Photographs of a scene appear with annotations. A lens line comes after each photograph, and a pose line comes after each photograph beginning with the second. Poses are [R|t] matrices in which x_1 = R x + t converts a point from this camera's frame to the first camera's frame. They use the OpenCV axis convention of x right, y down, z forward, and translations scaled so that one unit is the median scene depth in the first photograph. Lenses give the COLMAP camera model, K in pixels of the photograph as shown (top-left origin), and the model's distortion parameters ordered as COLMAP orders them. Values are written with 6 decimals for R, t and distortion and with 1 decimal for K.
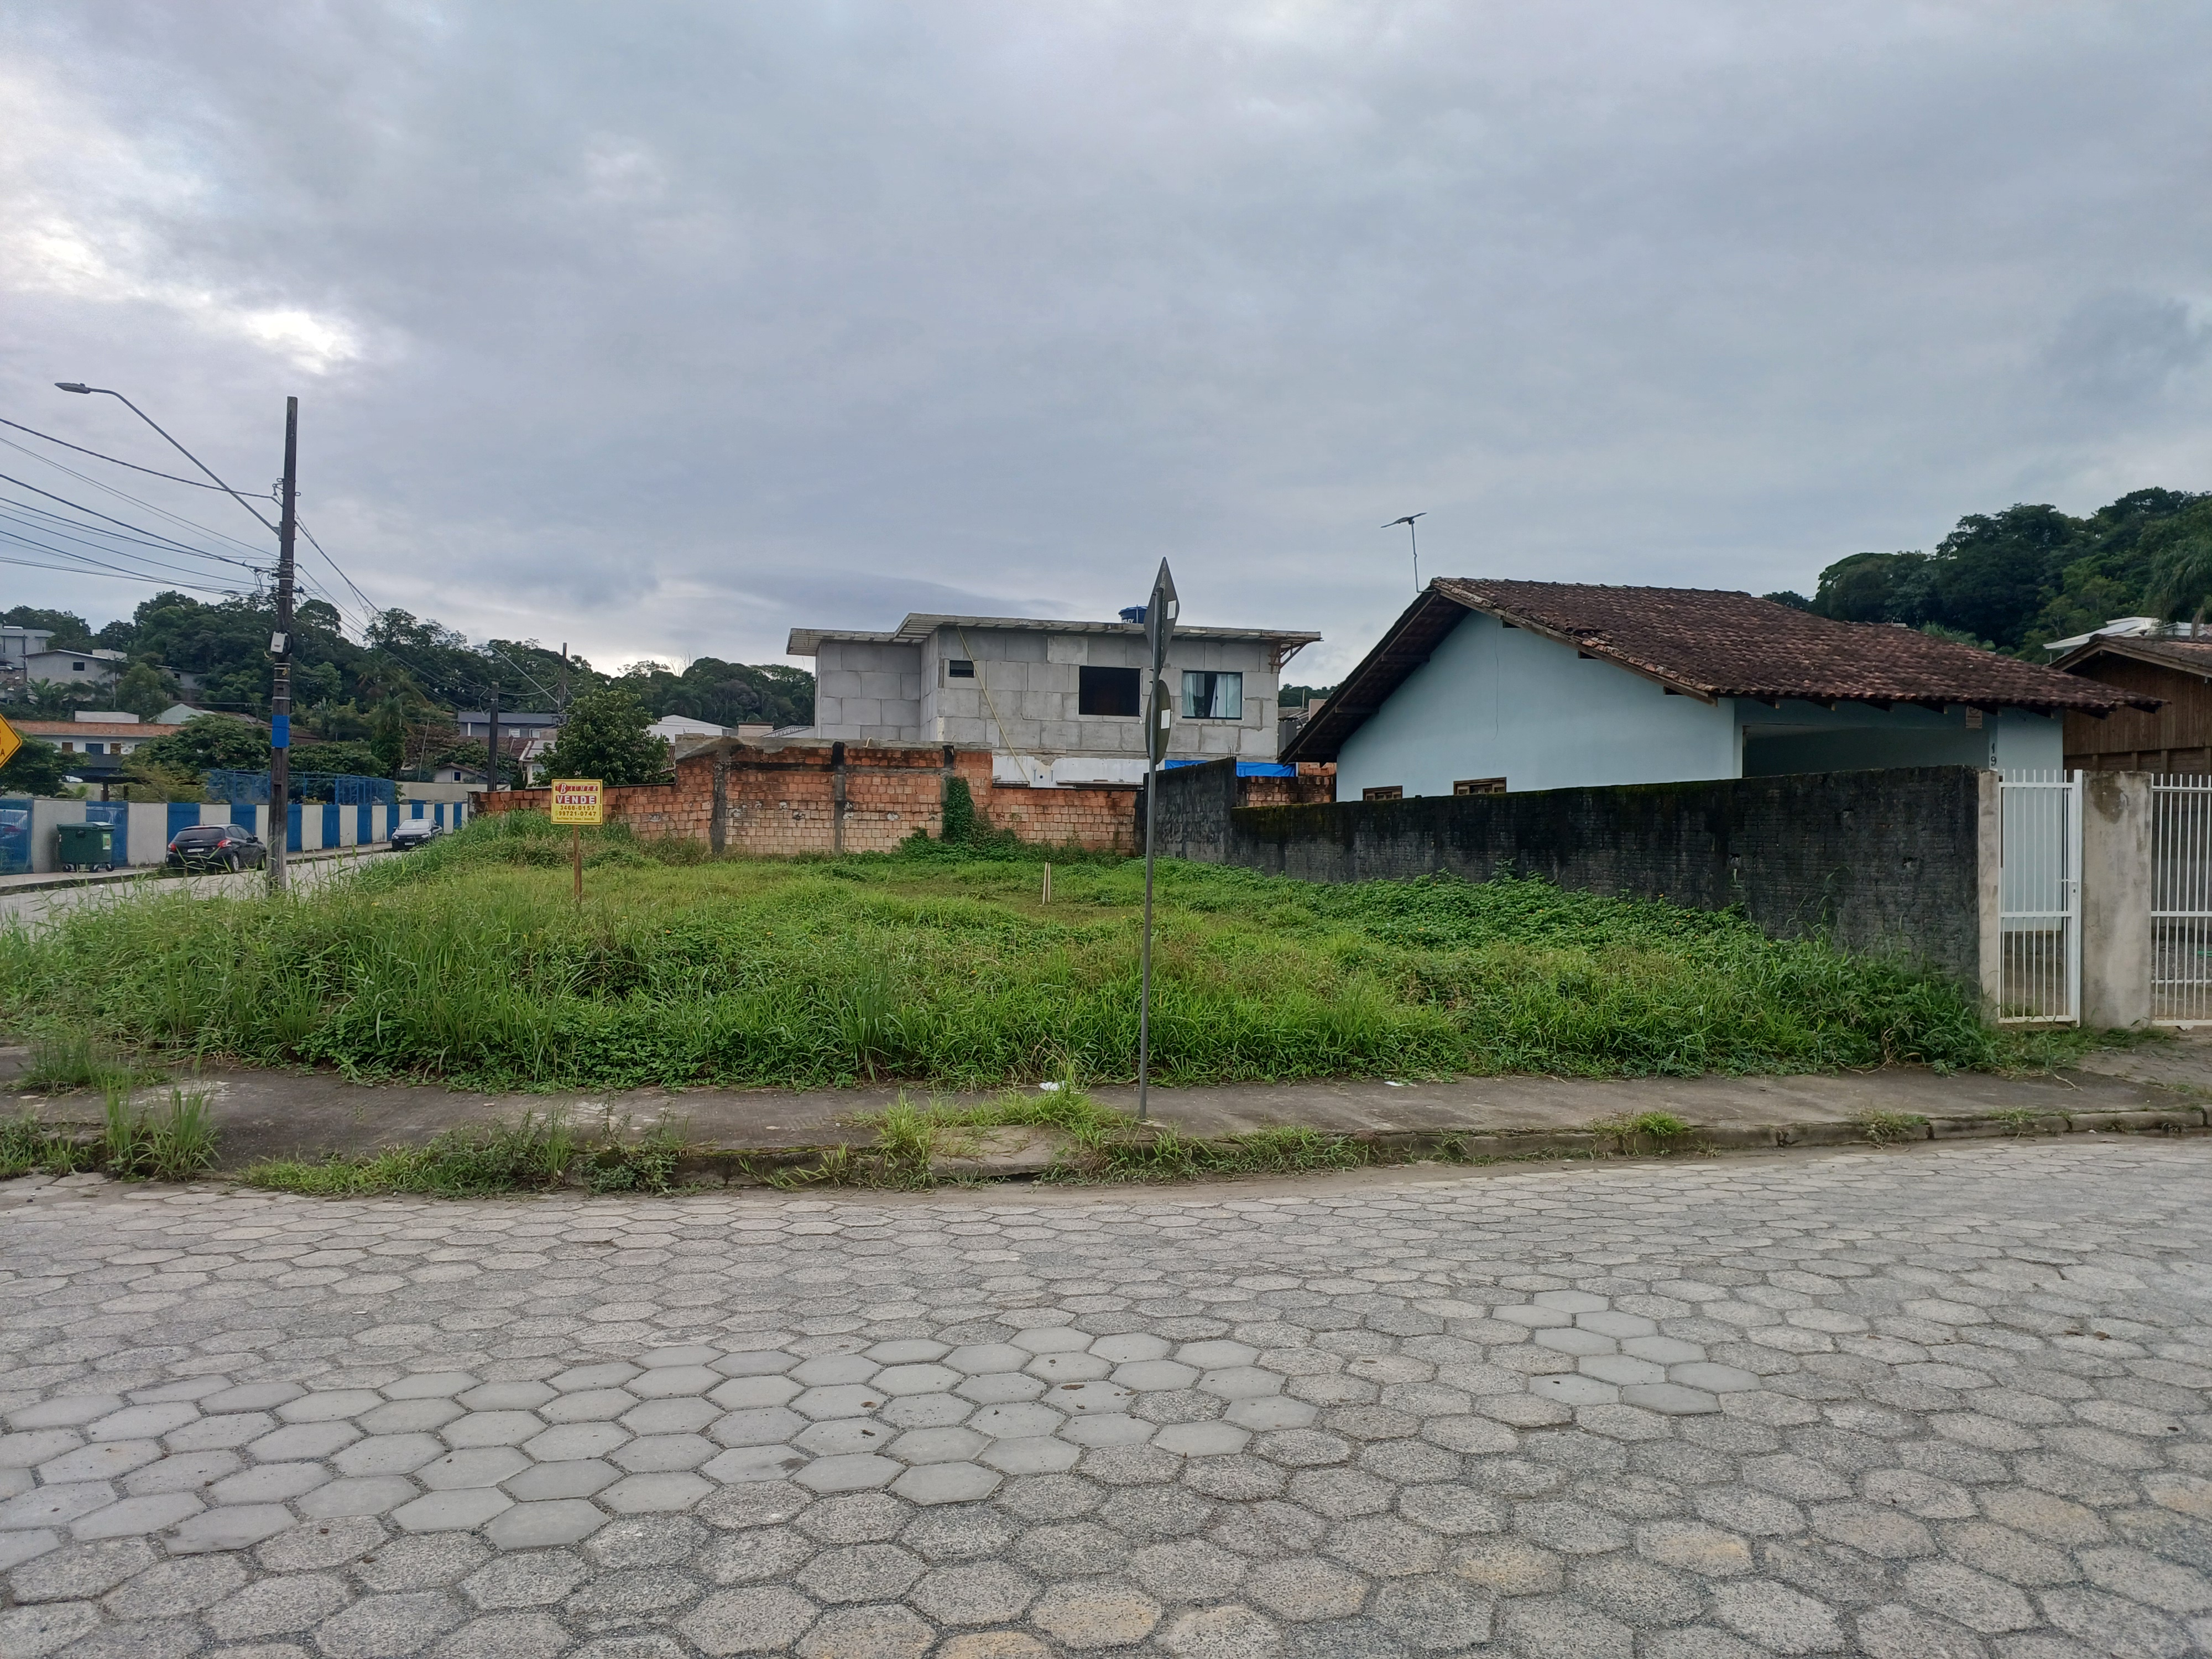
lens RADIAL K [[1453.8, 0, 1092.3], [0, 1453.8, 861.0], [0, 0, 1]] dist [0.121925, -0.162149]
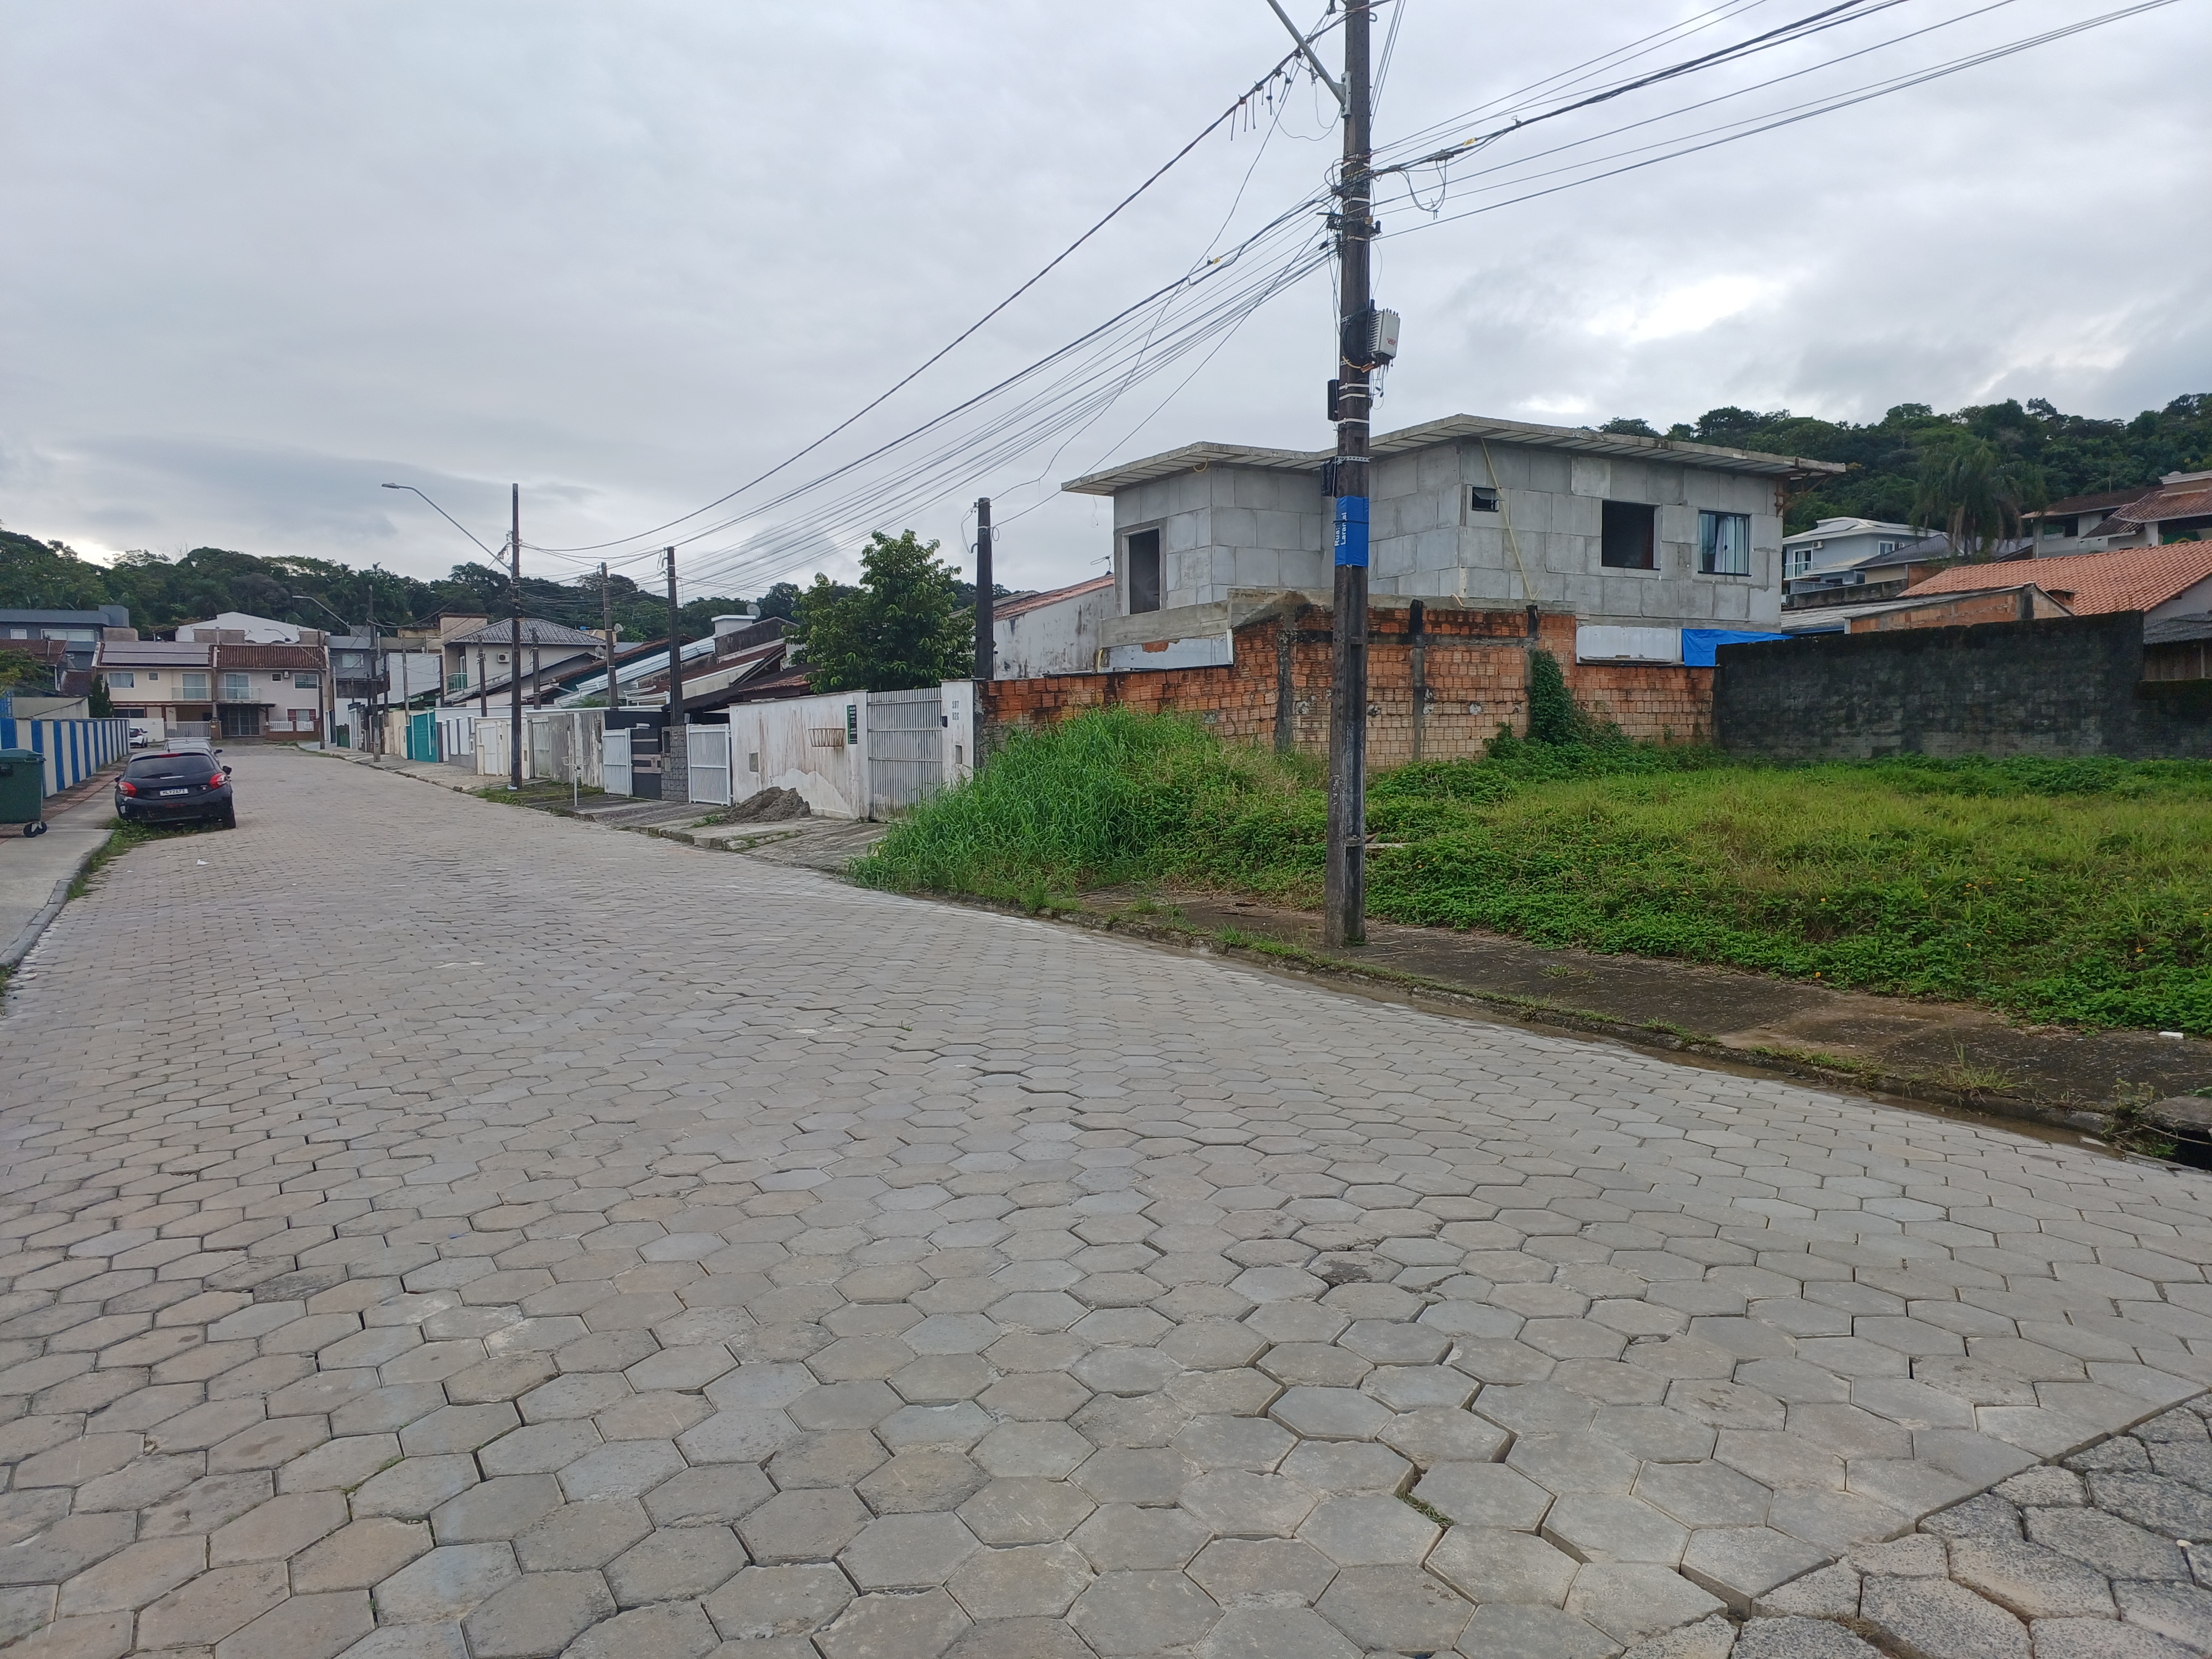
lens RADIAL K [[1453.8, 0, 1092.3], [0, 1453.8, 861.0], [0, 0, 1]] dist [0.121925, -0.162149]
pose [[0.957434, -0.047352, 0.284742, -0.512844], [0.028905, 0.997222, 0.068644, -0.011357], [-0.287202, -0.057492, 0.956143, 0.377804]]
